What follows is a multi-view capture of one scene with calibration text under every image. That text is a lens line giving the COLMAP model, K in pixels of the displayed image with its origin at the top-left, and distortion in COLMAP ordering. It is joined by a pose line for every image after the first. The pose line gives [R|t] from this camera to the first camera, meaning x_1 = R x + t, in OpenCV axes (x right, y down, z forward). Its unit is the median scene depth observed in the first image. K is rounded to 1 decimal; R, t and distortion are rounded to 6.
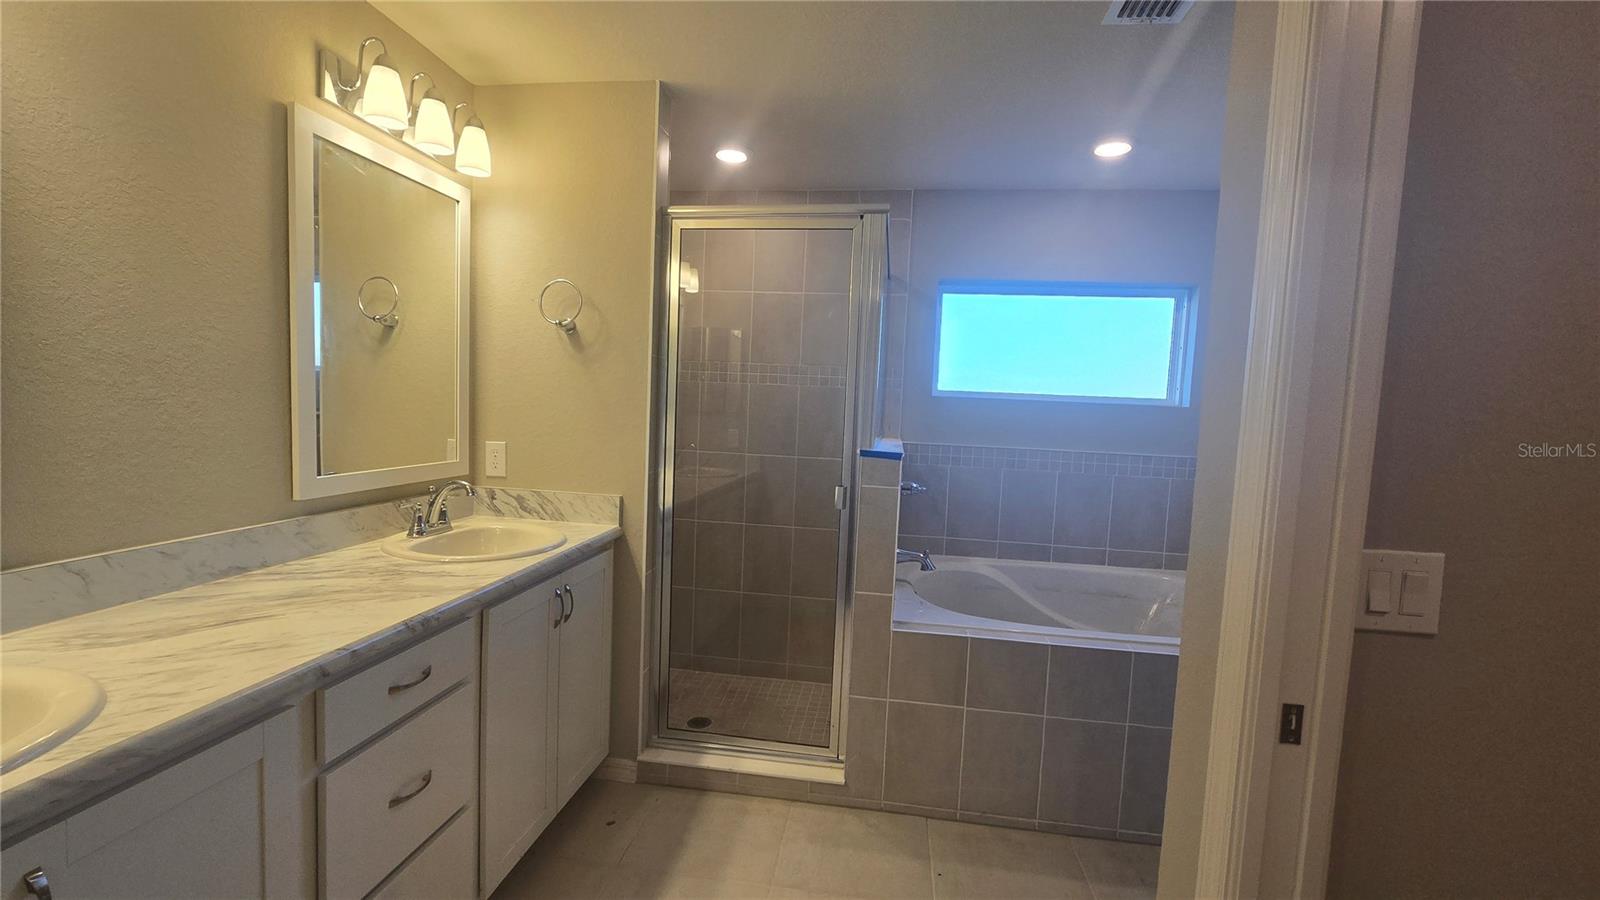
lens RADIAL K [[658.8, 0, 799.2], [0, 658.8, 456.6], [0, 0, 1]] dist [-0.013038, 0.003802]
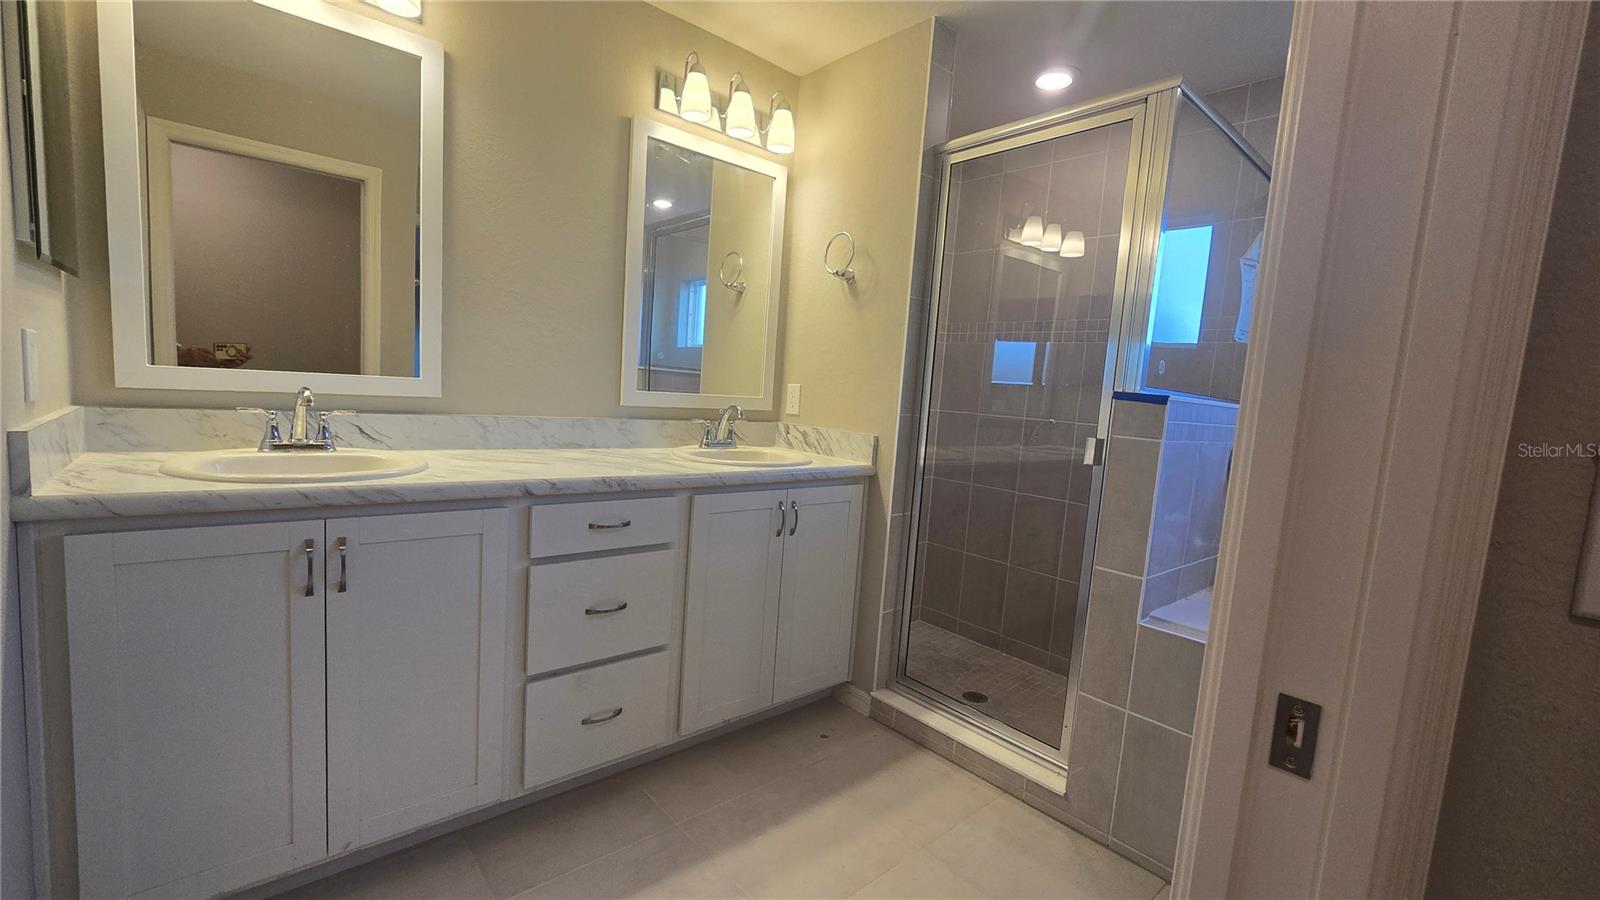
lens RADIAL K [[658.8, 0, 798.6], [0, 658.8, 459.9], [0, 0, 1]] dist [-0.013038, 0.003802]
pose [[0.760481, 0.082571, -0.644089, 0.312217], [-0.087691, 0.995855, 0.024130, 0.084561], [0.643412, 0.038130, 0.764570, 0.132638]]
